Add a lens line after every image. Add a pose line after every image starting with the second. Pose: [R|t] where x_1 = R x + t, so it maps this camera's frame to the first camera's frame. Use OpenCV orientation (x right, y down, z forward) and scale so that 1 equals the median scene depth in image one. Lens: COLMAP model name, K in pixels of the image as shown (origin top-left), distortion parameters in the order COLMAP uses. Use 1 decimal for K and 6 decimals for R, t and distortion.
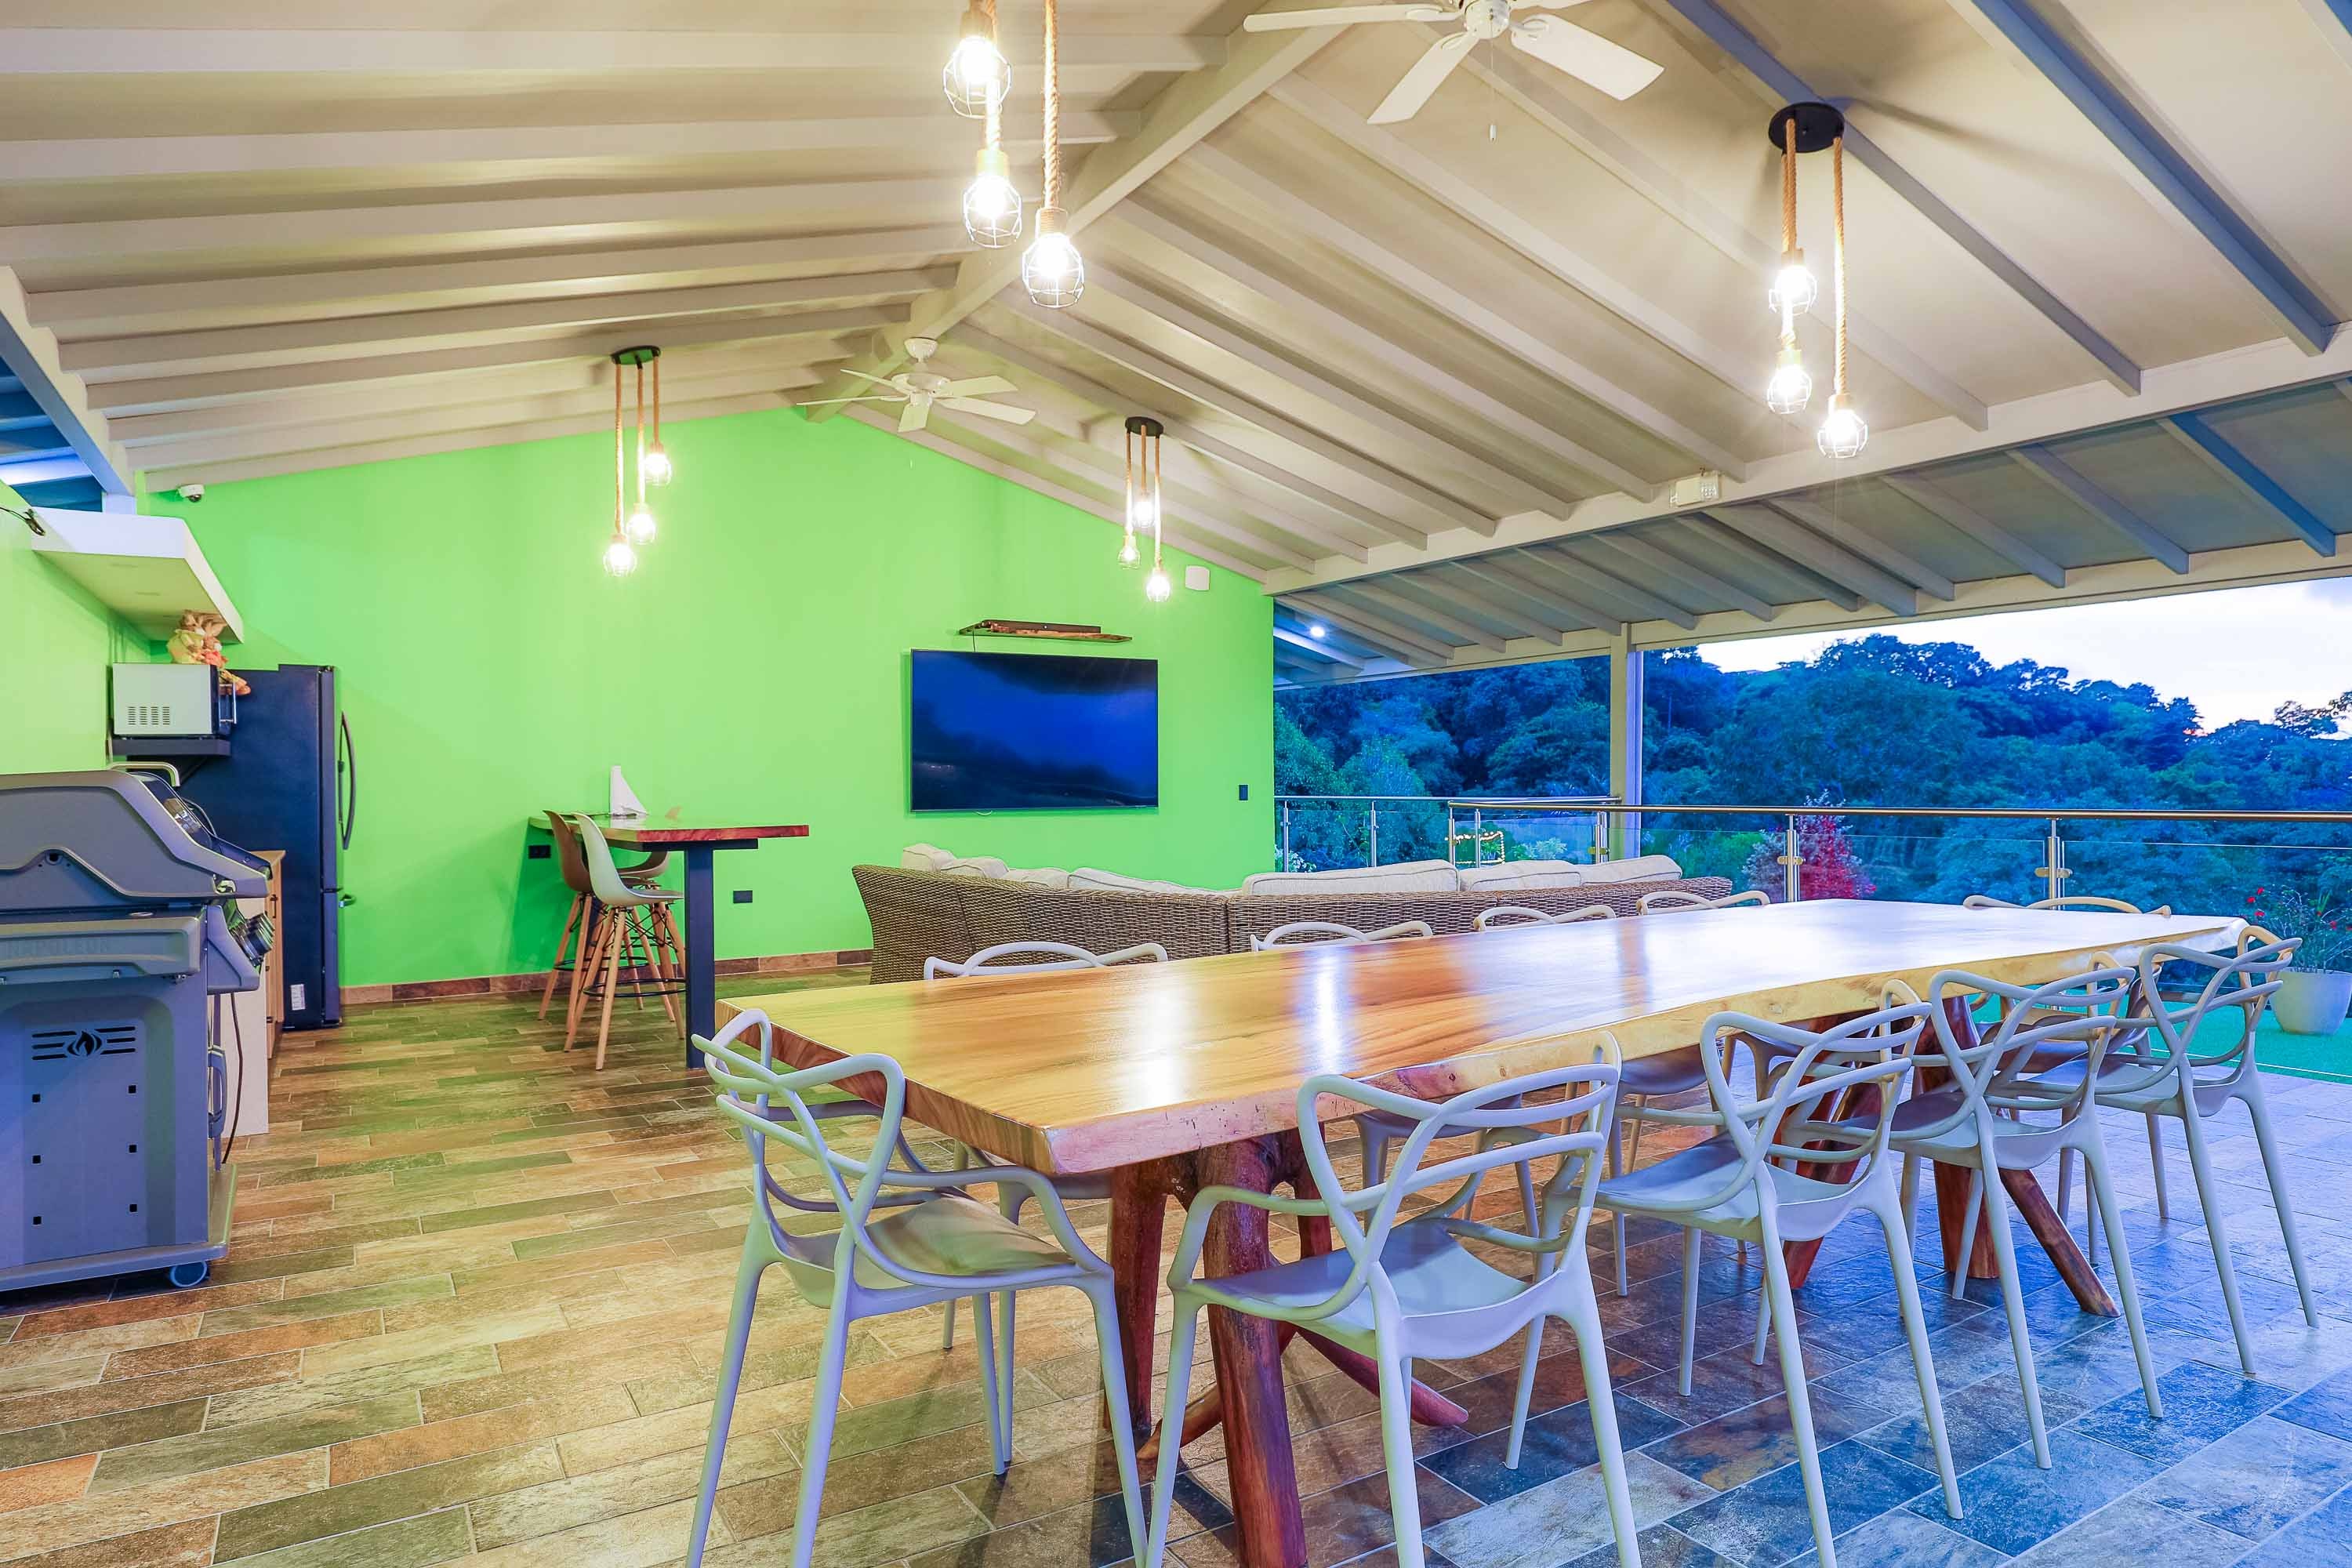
lens RADIAL K [[1374.5, 0, 1189.7], [0, 1374.5, 784.0], [0, 0, 1]] dist [-0.018163, 0.000758]
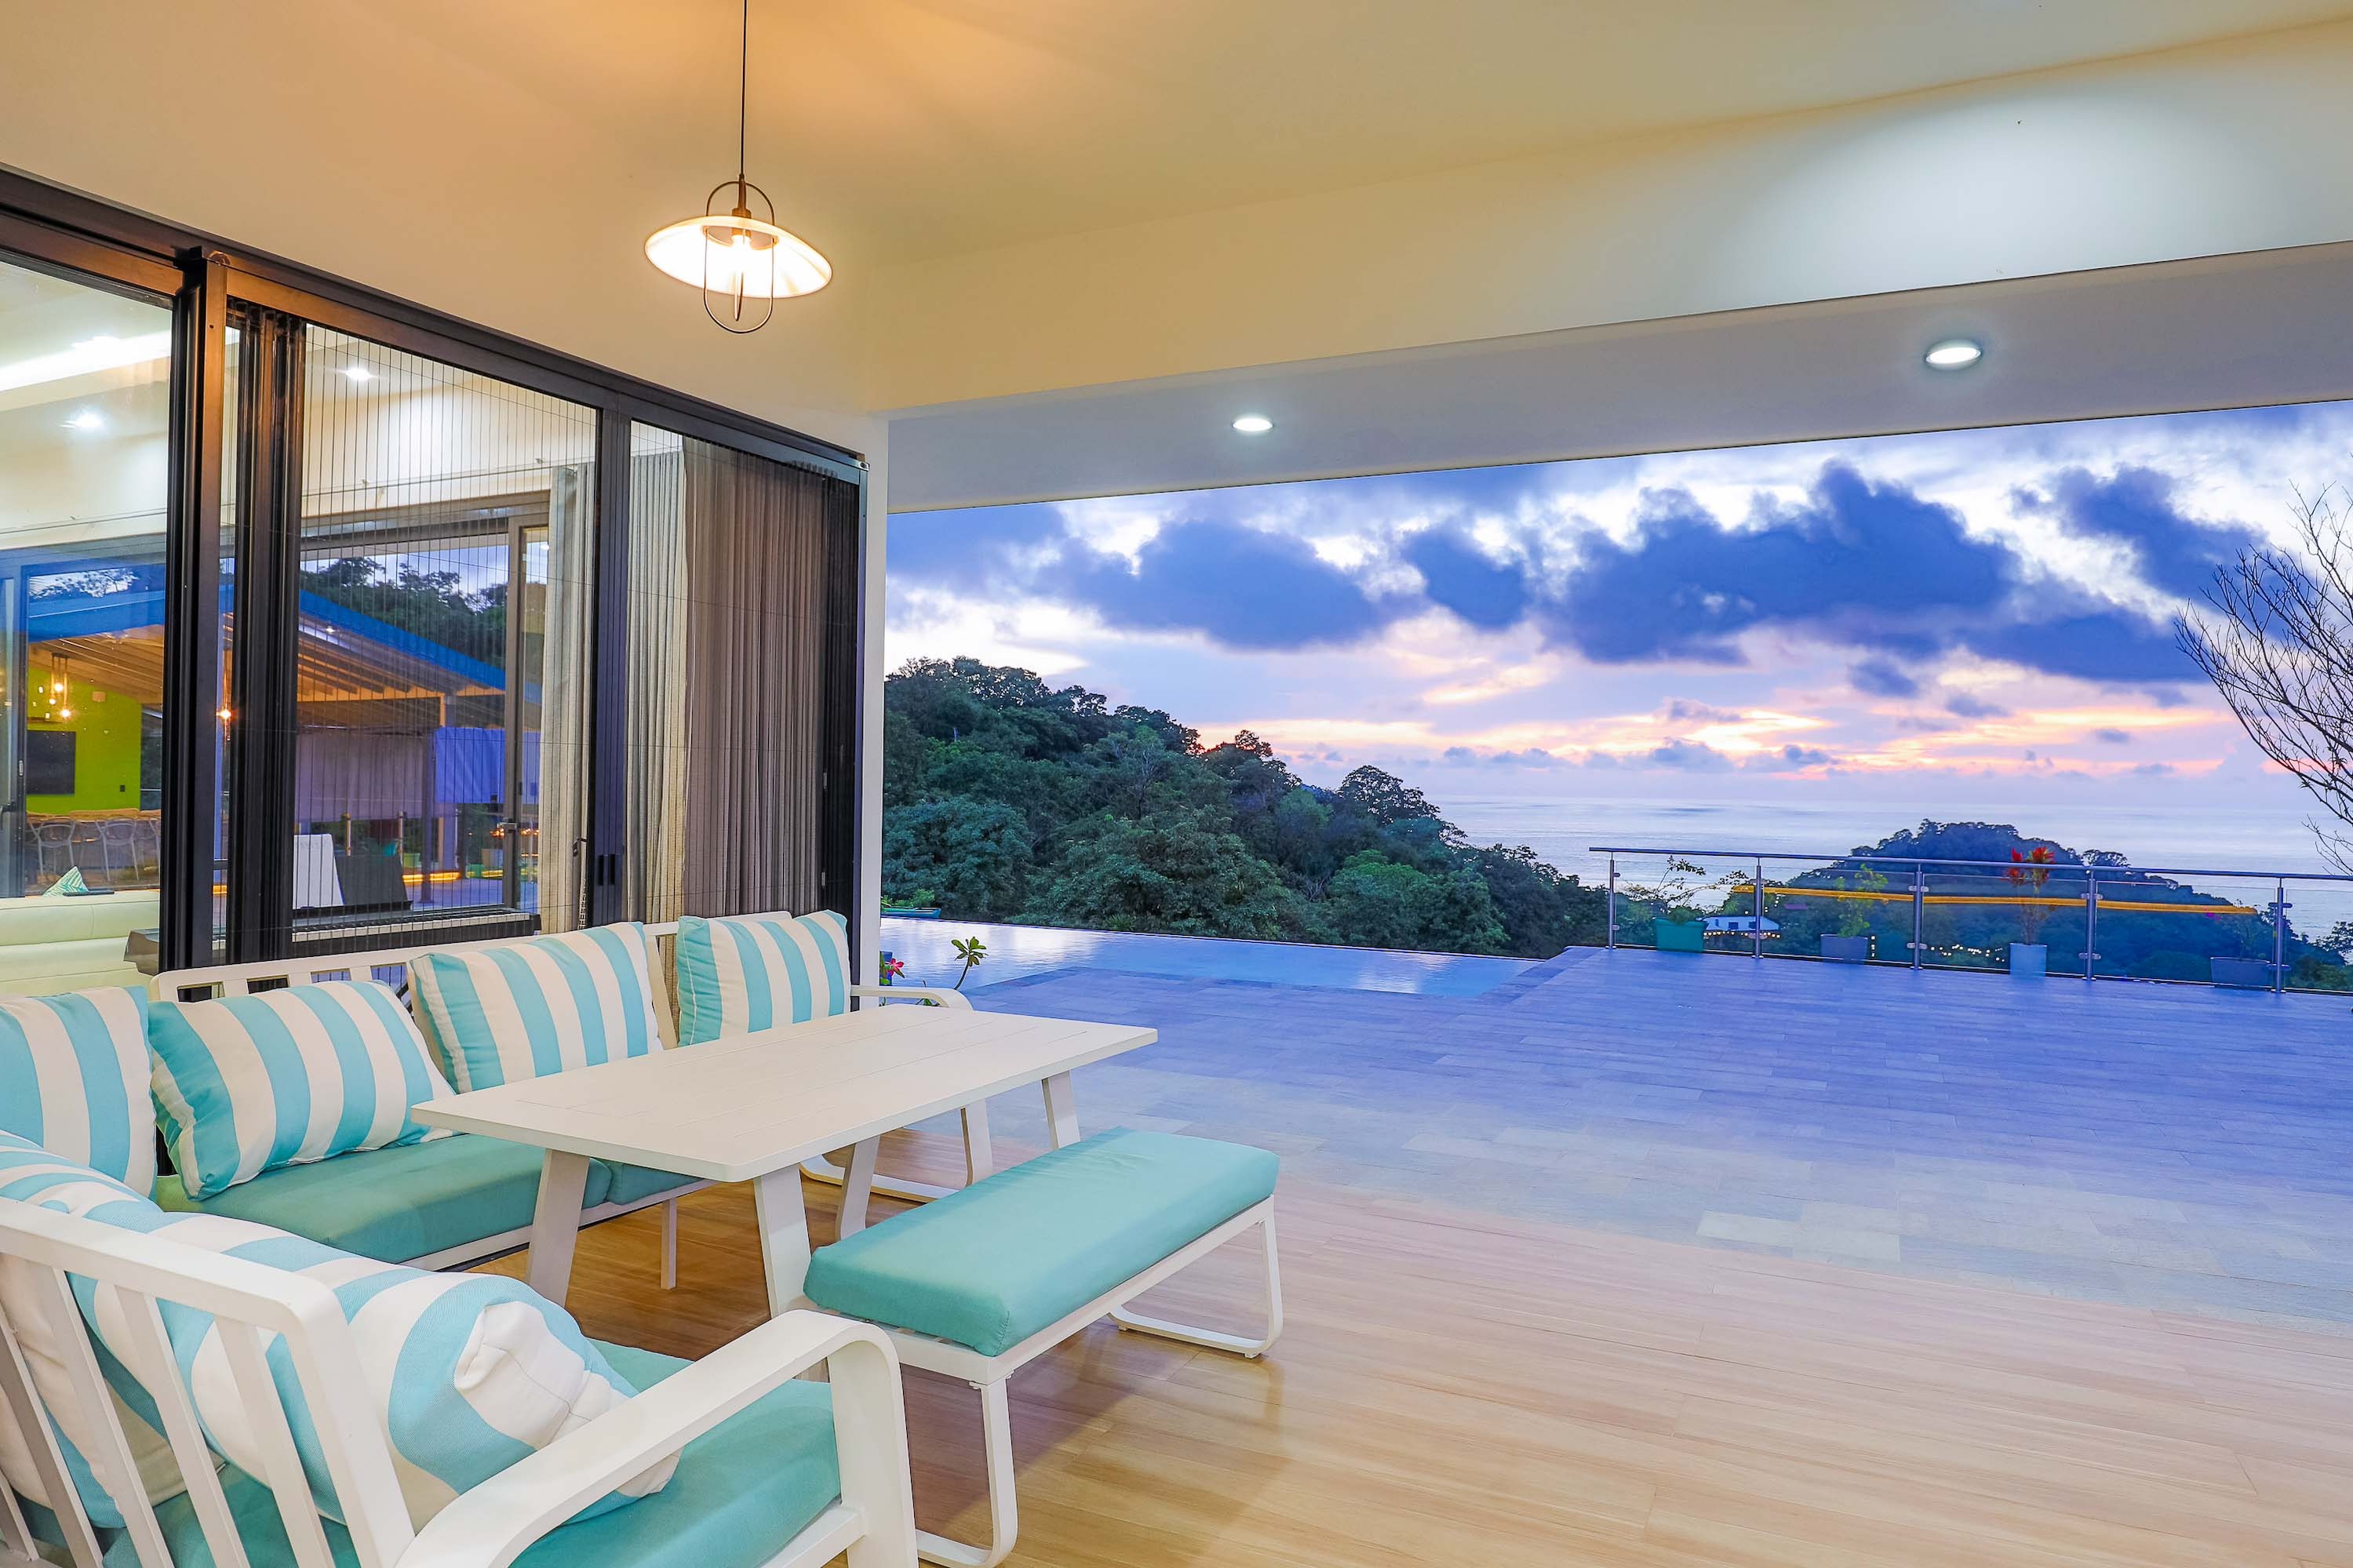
lens RADIAL K [[1429.4, 0, 1178.9], [0, 1429.4, 783.9], [0, 0, 1]] dist [-0.024924, -0.000925]
pose [[0.842736, 0.021087, 0.537914, 0.014868], [-0.022022, 0.999746, -0.004690, -0.001642], [-0.537877, -0.007894, 0.842987, -0.111380]]
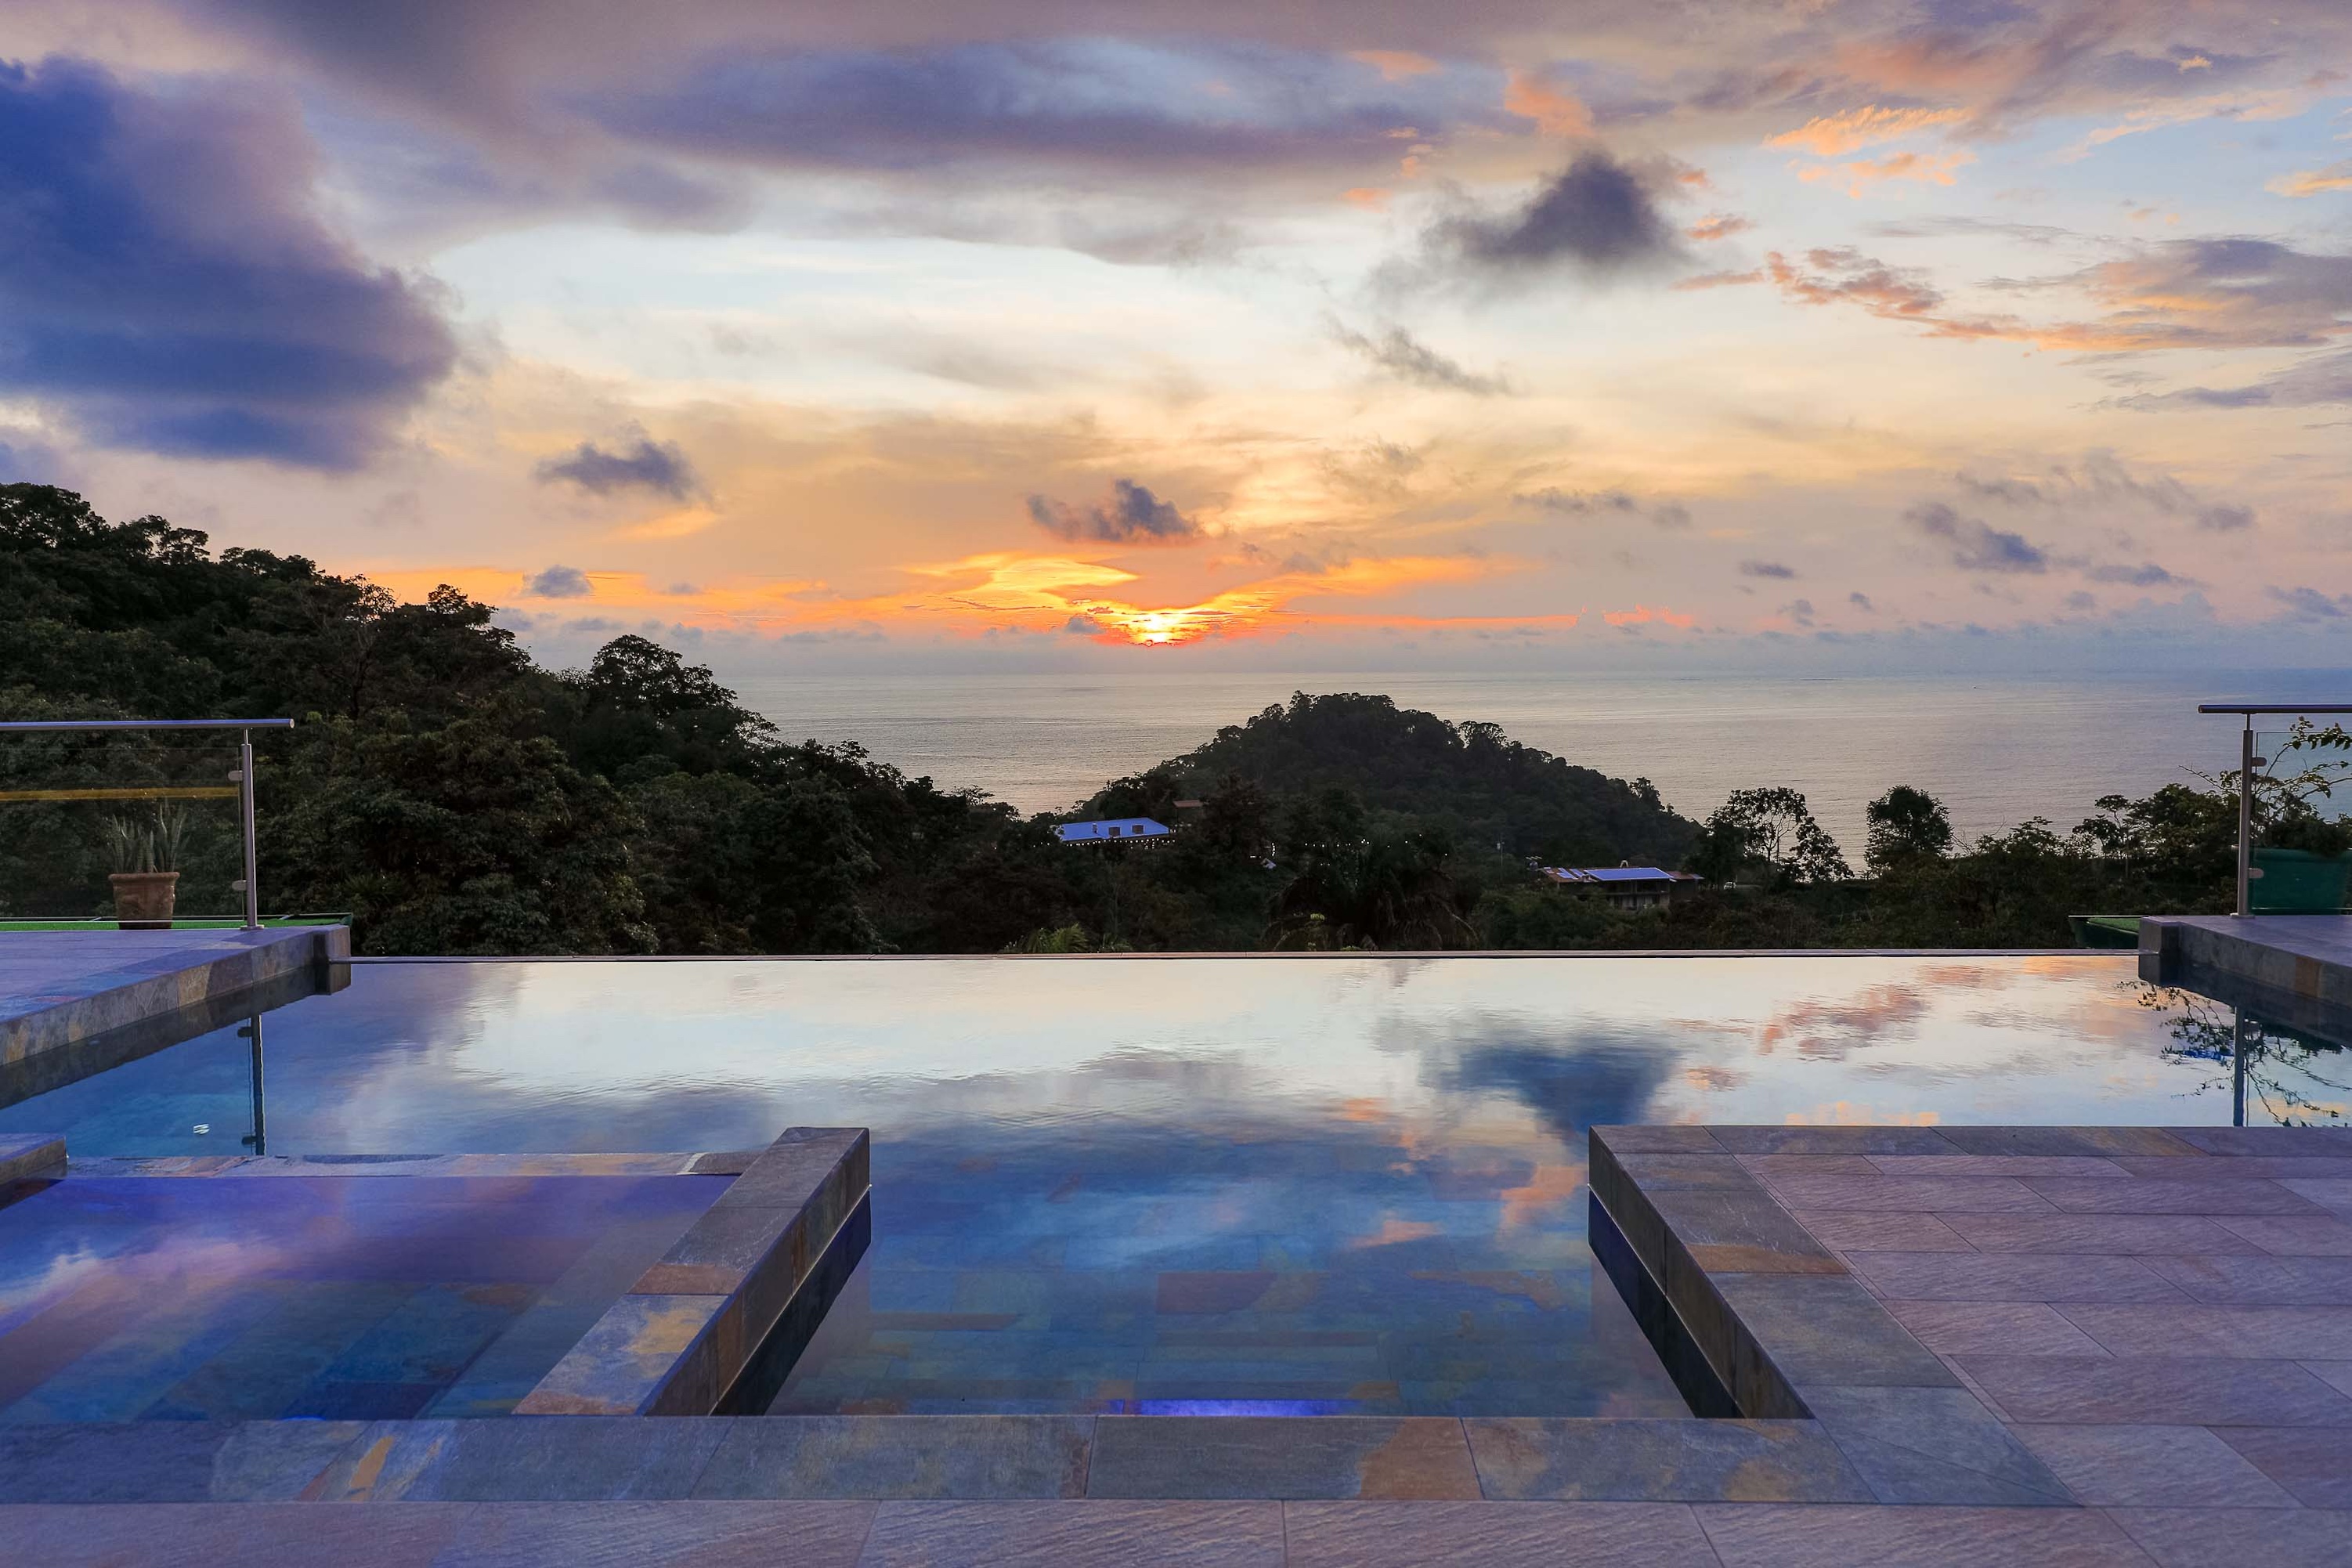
lens RADIAL K [[1899.1, 0, 1178.0], [0, 1899.1, 781.5], [0, 0, 1]] dist [0.005211, 0.008186]
pose [[0.540709, -0.046896, 0.839901, 0.020658], [0.002355, 0.998525, 0.054237, 0.000099], [-0.841206, -0.027349, 0.540022, -0.065034]]
